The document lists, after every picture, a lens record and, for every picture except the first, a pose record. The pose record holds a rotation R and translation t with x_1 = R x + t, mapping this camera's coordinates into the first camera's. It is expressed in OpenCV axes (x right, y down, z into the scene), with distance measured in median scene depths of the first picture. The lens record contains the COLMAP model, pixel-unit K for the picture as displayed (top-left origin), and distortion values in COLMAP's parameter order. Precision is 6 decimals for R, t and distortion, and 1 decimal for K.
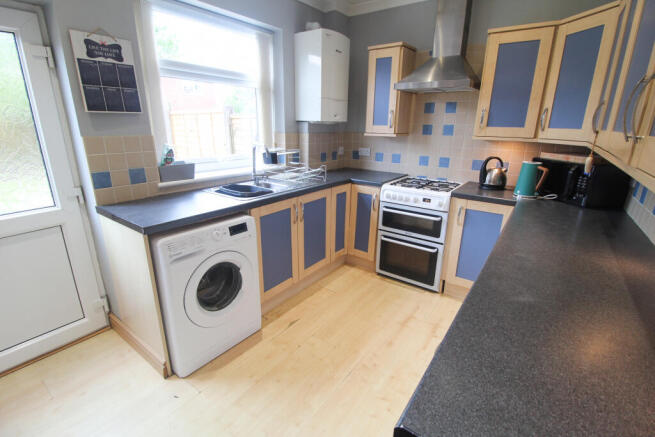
lens RADIAL K [[308.8, 0, 327.5], [0, 308.8, 218.5], [0, 0, 1]] dist [0.022538, -0.022131]
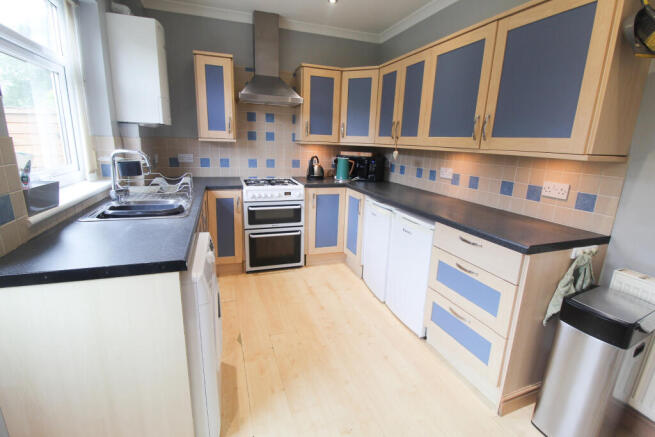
lens RADIAL K [[308.8, 0, 327.5], [0, 308.8, 218.5], [0, 0, 1]] dist [0.022538, -0.022131]
pose [[0.565354, -0.197366, 0.800888, -0.576696], [0.219674, 0.971912, 0.084443, -0.031970], [-0.795059, 0.128194, 0.592830, 0.171727]]
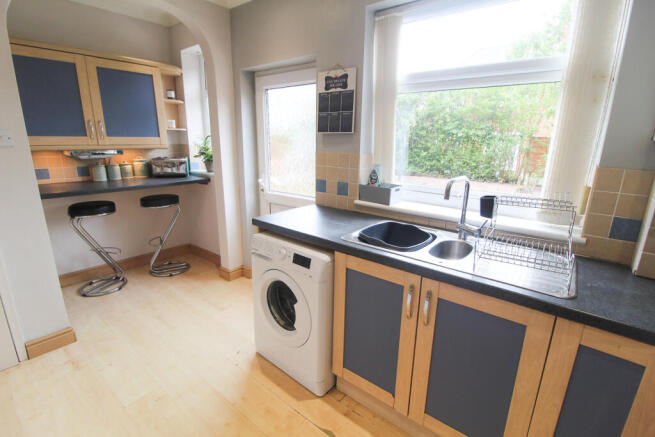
lens RADIAL K [[308.8, 0, 327.5], [0, 308.8, 218.5], [0, 0, 1]] dist [0.022538, -0.022131]
pose [[-0.053649, 0.238345, -0.969698, 0.388106], [-0.310678, 0.918915, 0.243052, -0.229577], [0.949000, 0.314304, 0.024750, 0.750038]]
